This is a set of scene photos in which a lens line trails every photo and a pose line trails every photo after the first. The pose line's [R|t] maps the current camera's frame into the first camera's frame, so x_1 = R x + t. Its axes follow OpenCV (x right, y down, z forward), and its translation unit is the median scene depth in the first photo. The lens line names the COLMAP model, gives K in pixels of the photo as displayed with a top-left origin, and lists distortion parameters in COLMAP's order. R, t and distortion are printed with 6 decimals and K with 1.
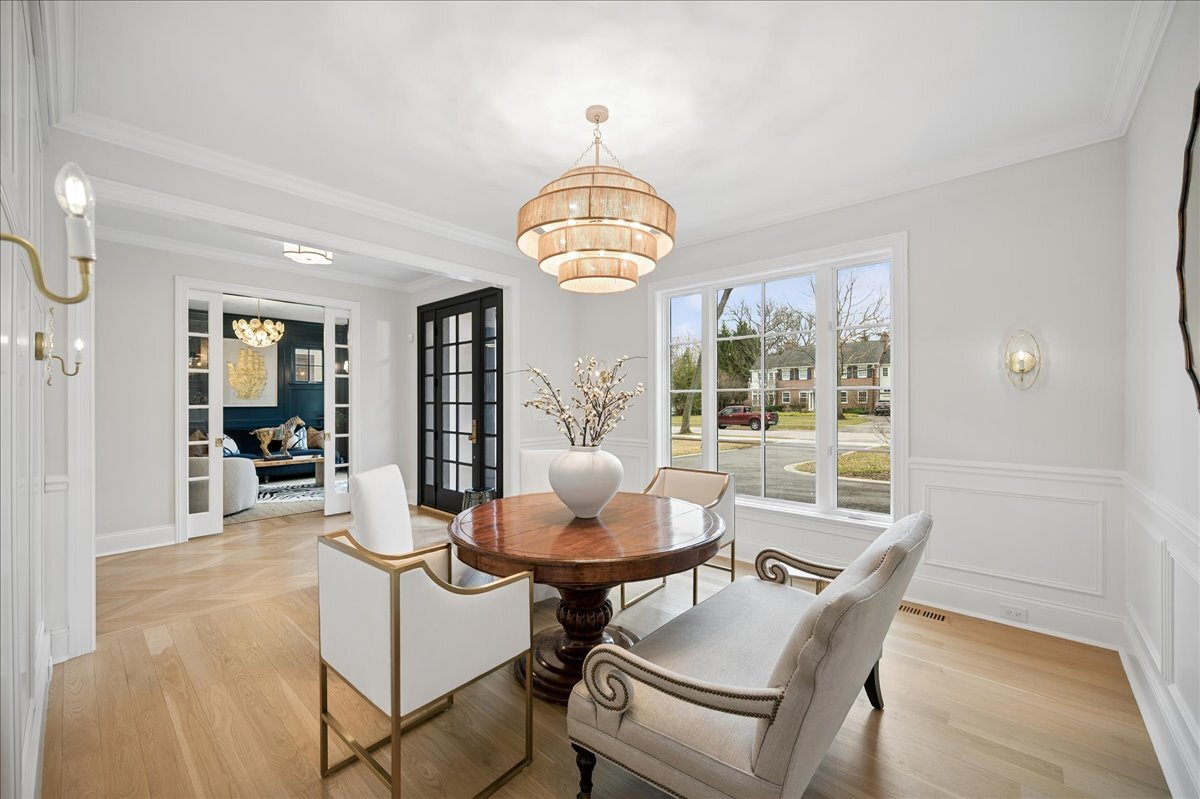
lens RADIAL K [[474.2, 0, 597.5], [0, 474.2, 398.6], [0, 0, 1]] dist [-0.002695, 0.000856]
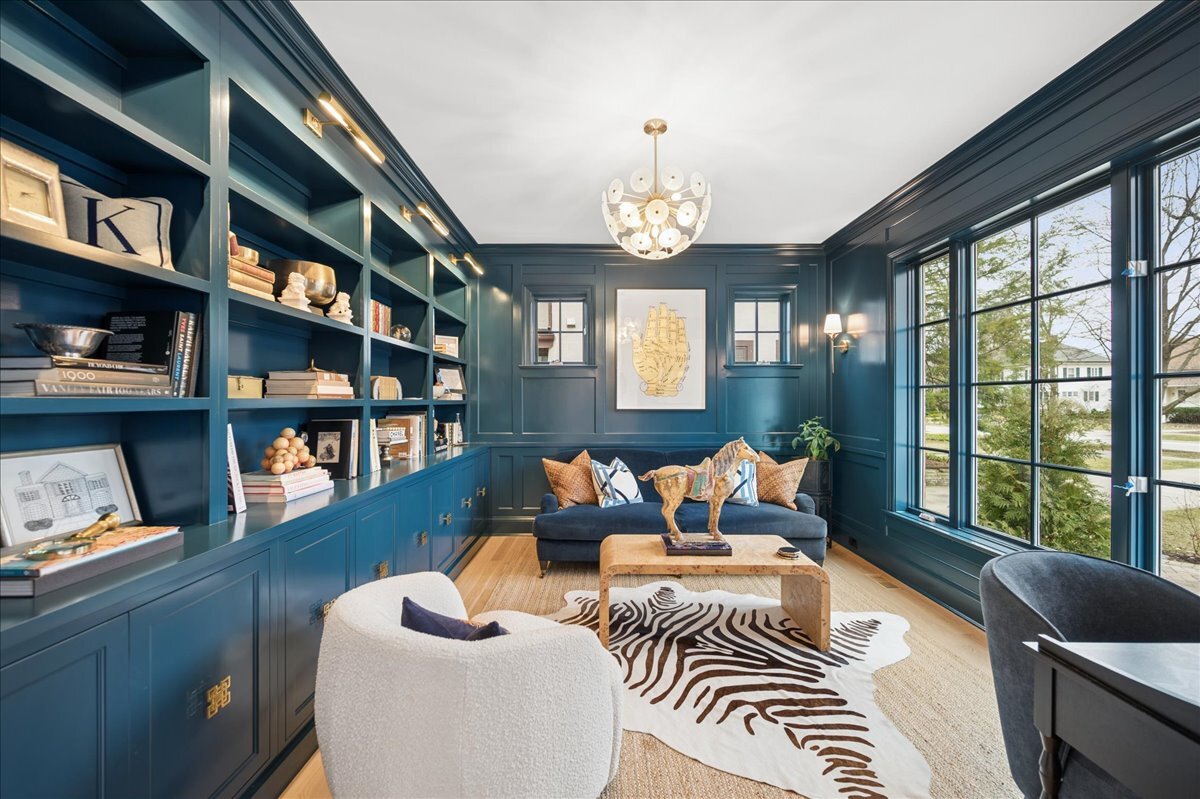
lens RADIAL K [[474.2, 0, 602.4], [0, 474.2, 398.8], [0, 0, 1]] dist [-0.002695, 0.000856]
pose [[0.673523, 0.001254, -0.739165, -0.440573], [-0.001490, 0.999999, 0.000339, 0.005772], [0.739164, 0.000873, 0.673524, 0.680435]]
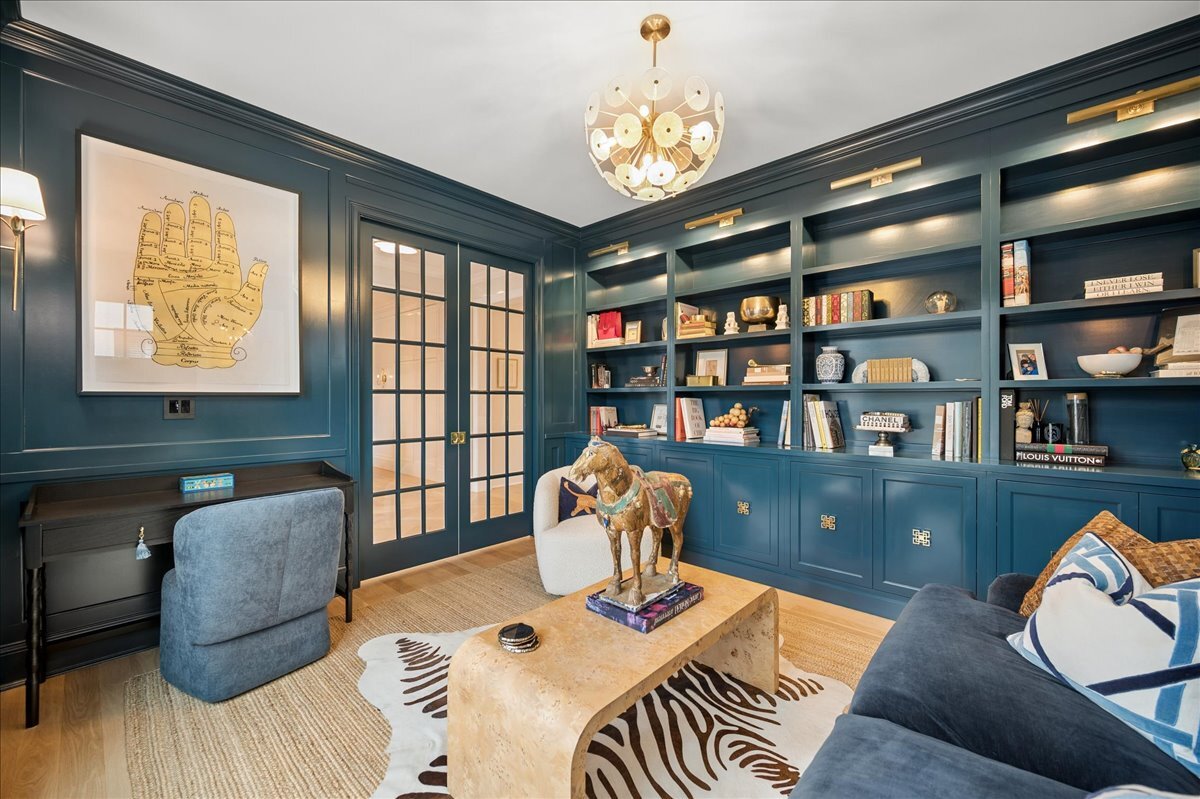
lens RADIAL K [[474.2, 0, 602.6], [0, 474.2, 400.4], [0, 0, 1]] dist [-0.002695, 0.000856]
pose [[-0.999980, 0.001957, 0.005940, -0.635114], [0.001974, 0.999994, 0.002765, 0.018798], [-0.005935, 0.002777, -0.999979, 1.193743]]
